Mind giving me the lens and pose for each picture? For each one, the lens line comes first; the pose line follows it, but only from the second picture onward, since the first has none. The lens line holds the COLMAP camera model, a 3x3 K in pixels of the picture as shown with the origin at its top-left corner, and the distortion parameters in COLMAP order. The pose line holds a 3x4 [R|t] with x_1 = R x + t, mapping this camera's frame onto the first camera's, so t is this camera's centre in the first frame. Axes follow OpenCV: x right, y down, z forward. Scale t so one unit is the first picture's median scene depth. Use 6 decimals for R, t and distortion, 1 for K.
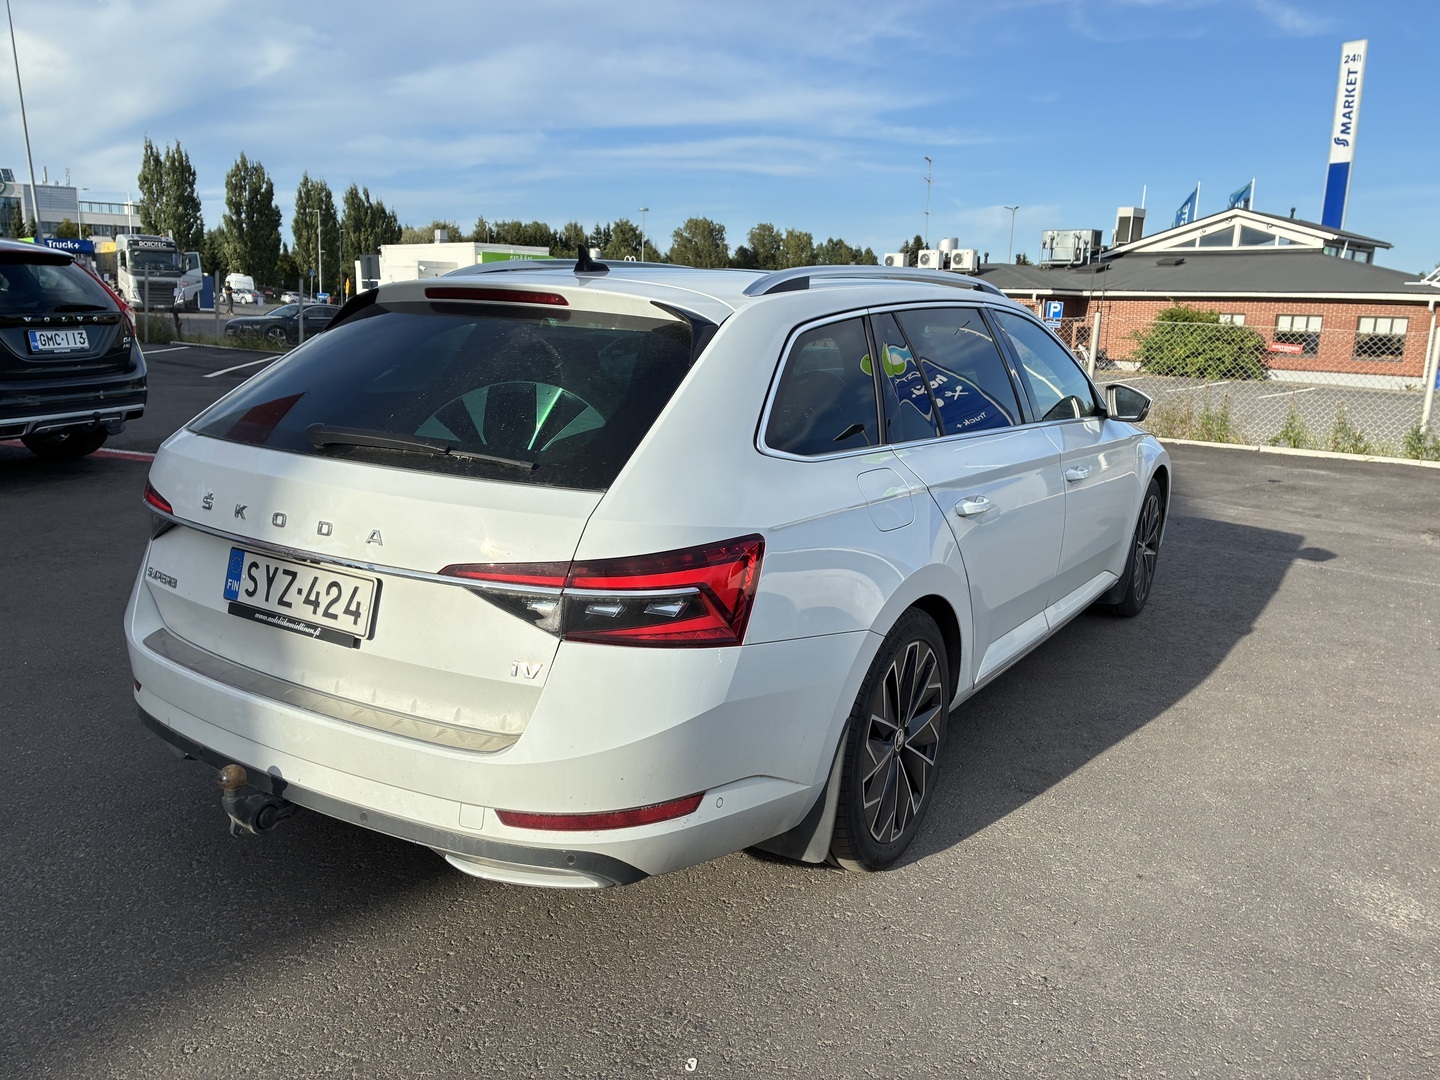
lens RADIAL K [[1114.1, 0, 753.7], [0, 1114.1, 464.0], [0, 0, 1]] dist [0.026440, 0.001675]
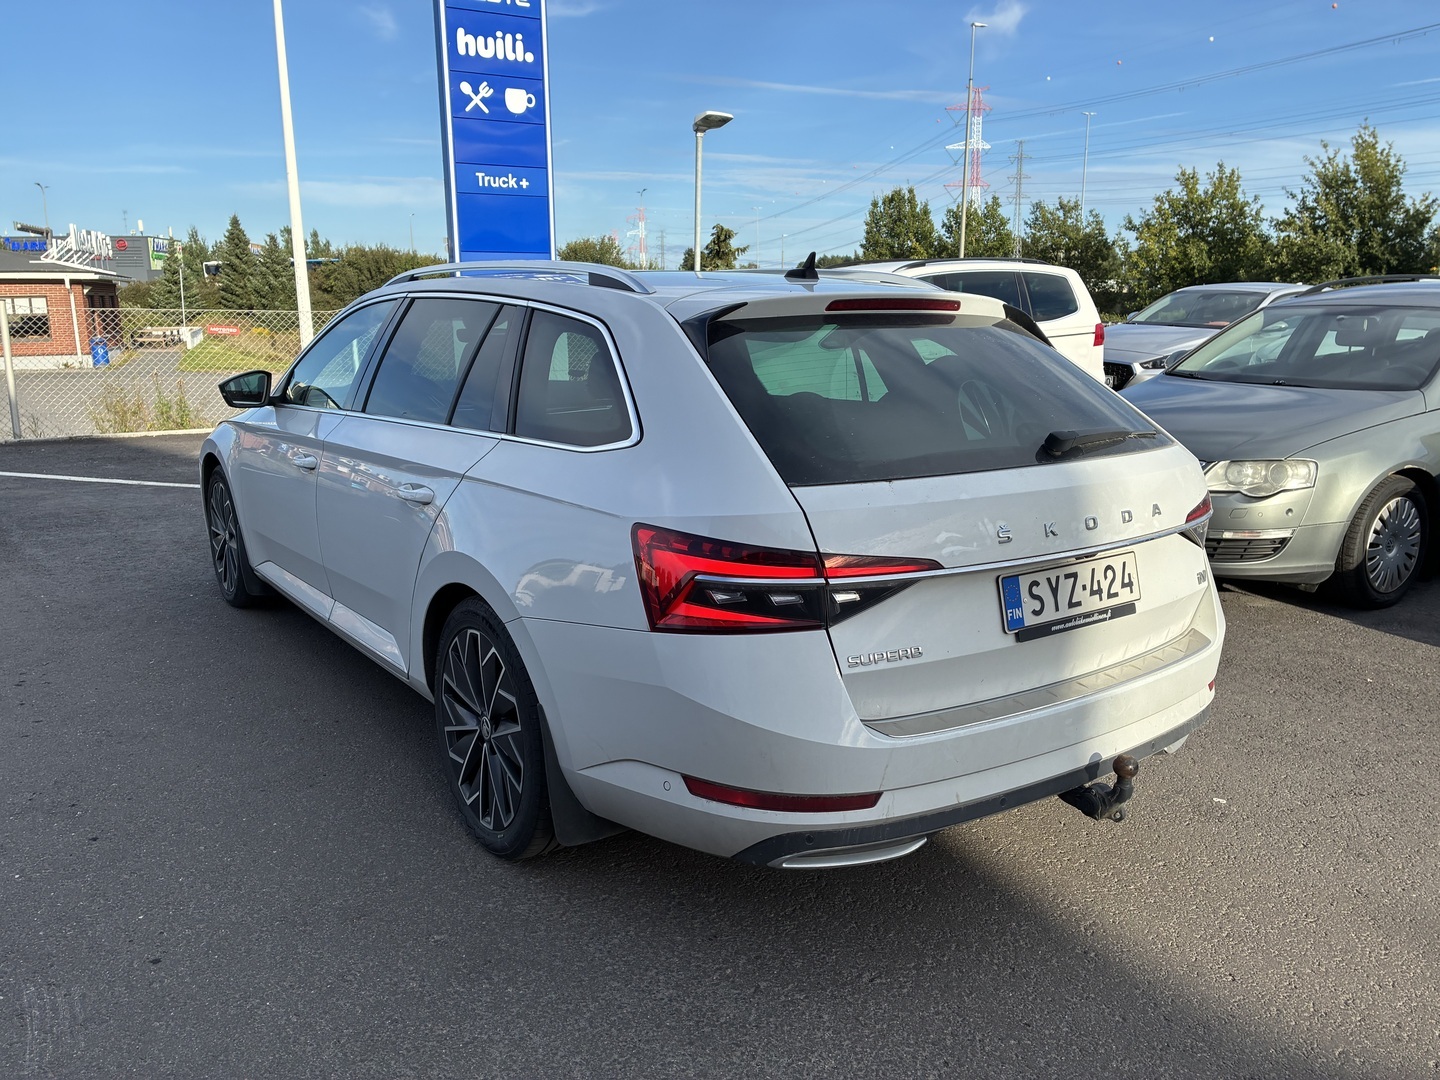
lens RADIAL K [[1096.3, 0, 718.0], [0, 1096.3, 484.6], [0, 0, 1]] dist [0.099856, -0.134729]
pose [[0.402979, -0.188329, 0.895622, -0.113950], [0.152018, 0.978779, 0.137416, -0.013955], [-0.902496, 0.080775, 0.423057, 0.066497]]
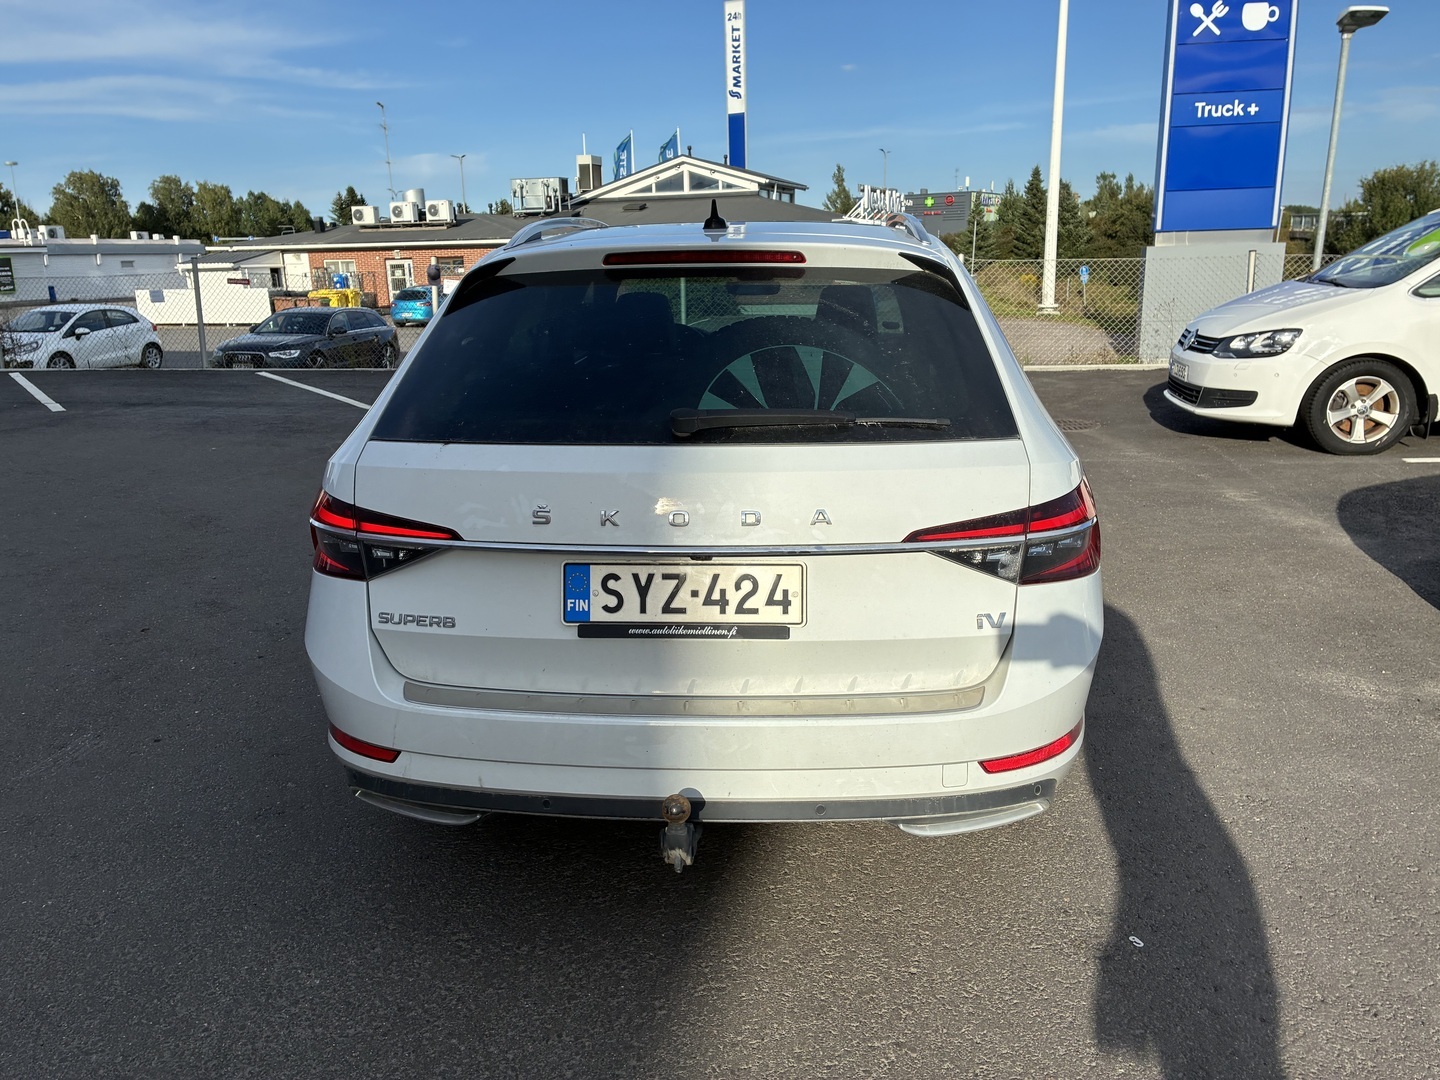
lens RADIAL K [[1096.3, 0, 718.0], [0, 1096.3, 484.6], [0, 0, 1]] dist [0.099856, -0.134729]
pose [[0.886161, -0.145260, 0.440020, -0.059447], [0.117447, 0.988996, 0.089961, -0.004030], [-0.448246, -0.028041, 0.893471, 0.015082]]
